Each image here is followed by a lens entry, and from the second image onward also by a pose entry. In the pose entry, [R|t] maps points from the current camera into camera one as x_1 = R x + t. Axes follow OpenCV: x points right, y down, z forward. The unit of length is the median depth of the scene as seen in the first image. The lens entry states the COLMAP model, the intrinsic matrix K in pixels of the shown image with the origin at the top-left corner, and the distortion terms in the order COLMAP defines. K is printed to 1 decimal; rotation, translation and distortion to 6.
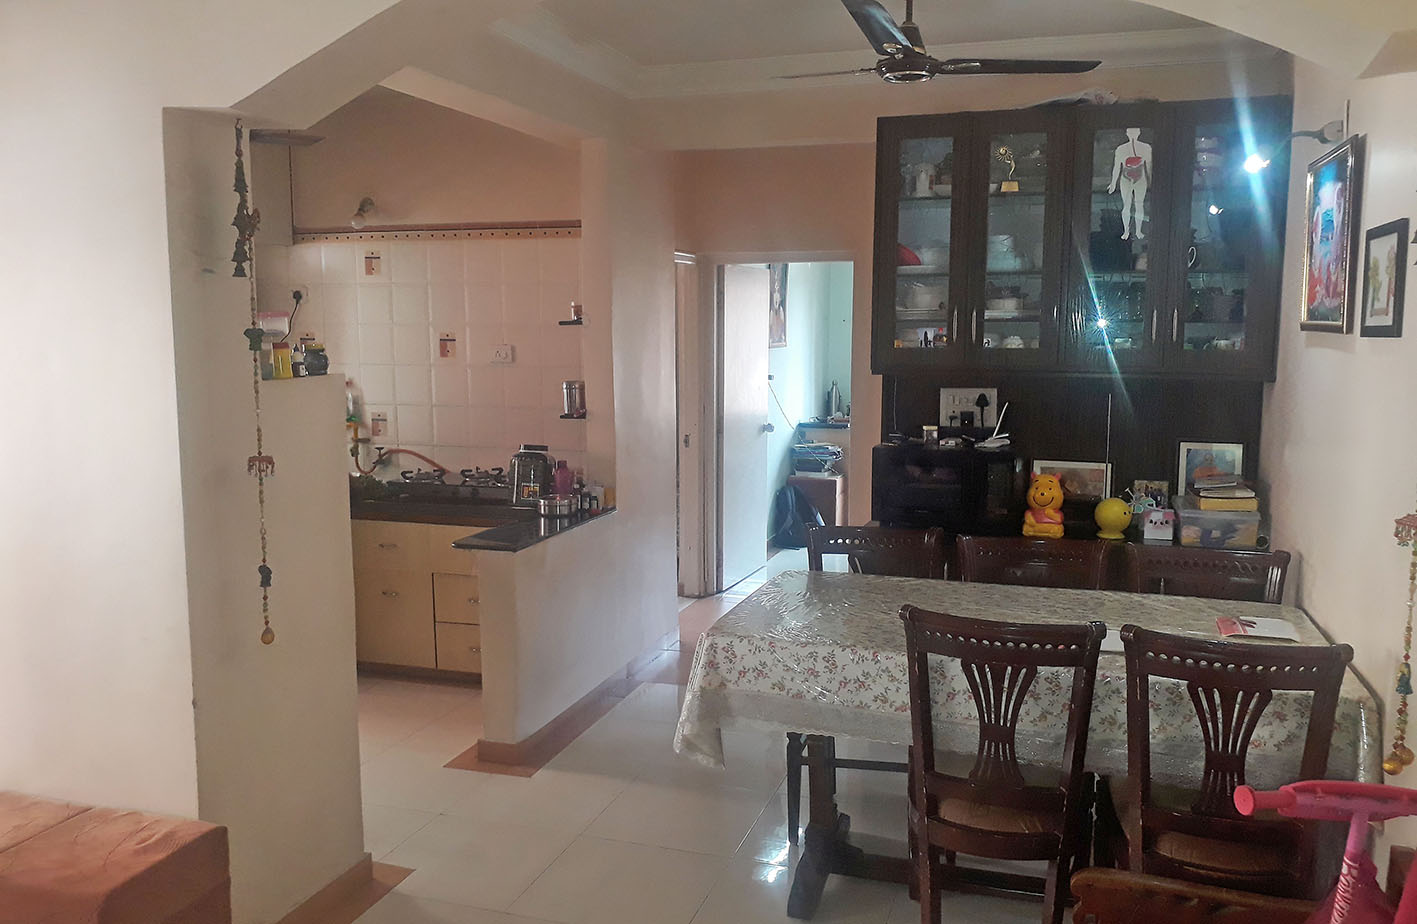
lens RADIAL K [[1126.2, 0, 710.7], [0, 1126.2, 462.4], [0, 0, 1]] dist [-0.020919, 0.004075]
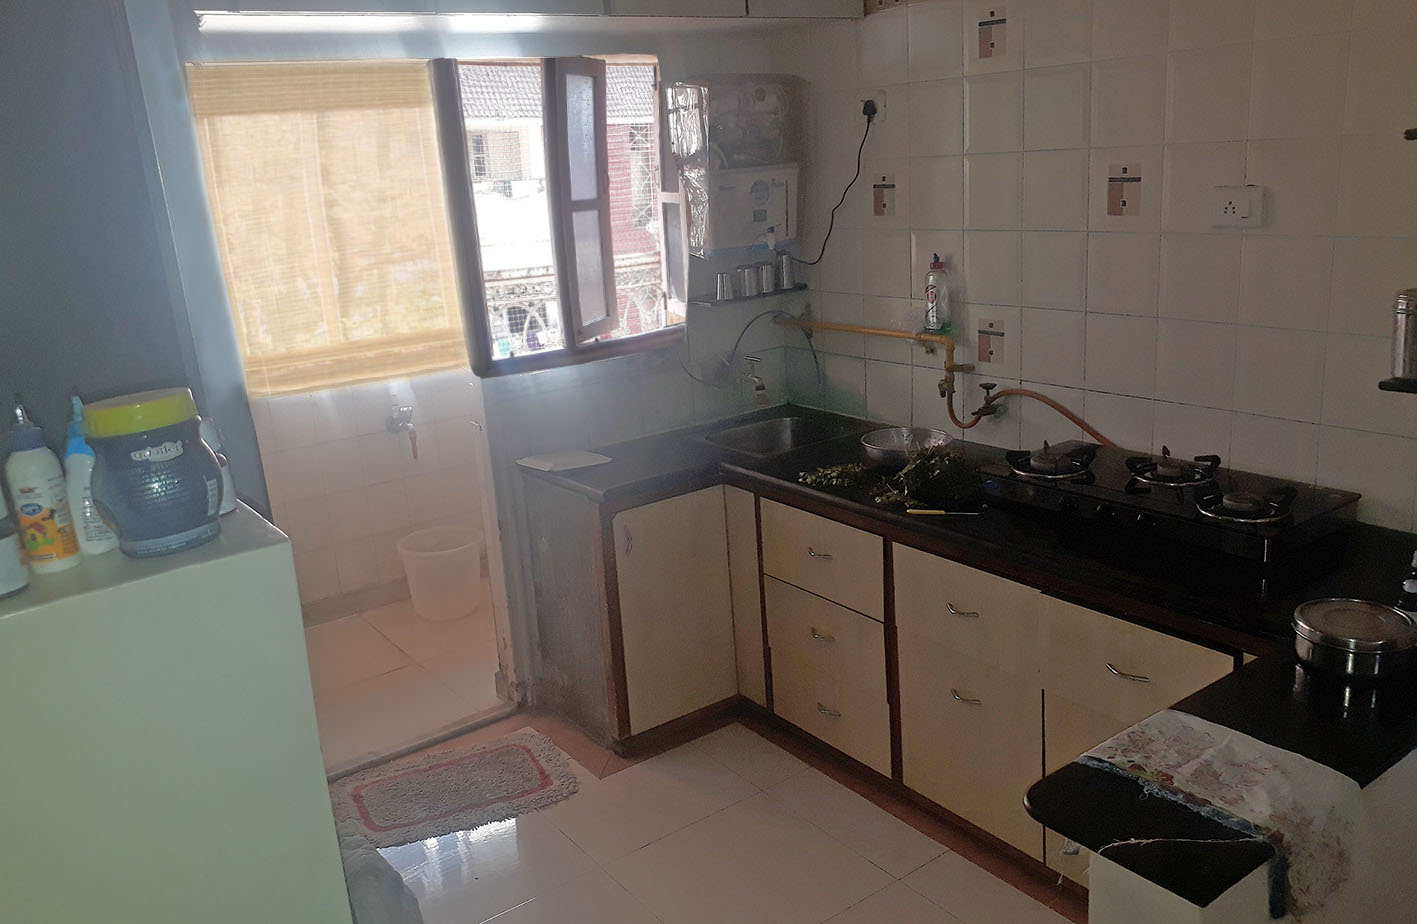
lens RADIAL K [[1126.2, 0, 709.0], [0, 1126.2, 464.7], [0, 0, 1]] dist [-0.020919, 0.004075]
pose [[0.800459, 0.108024, -0.589573, -0.075730], [-0.011769, 0.986269, 0.164730, -0.063286], [0.599273, -0.124921, 0.790738, 0.478694]]
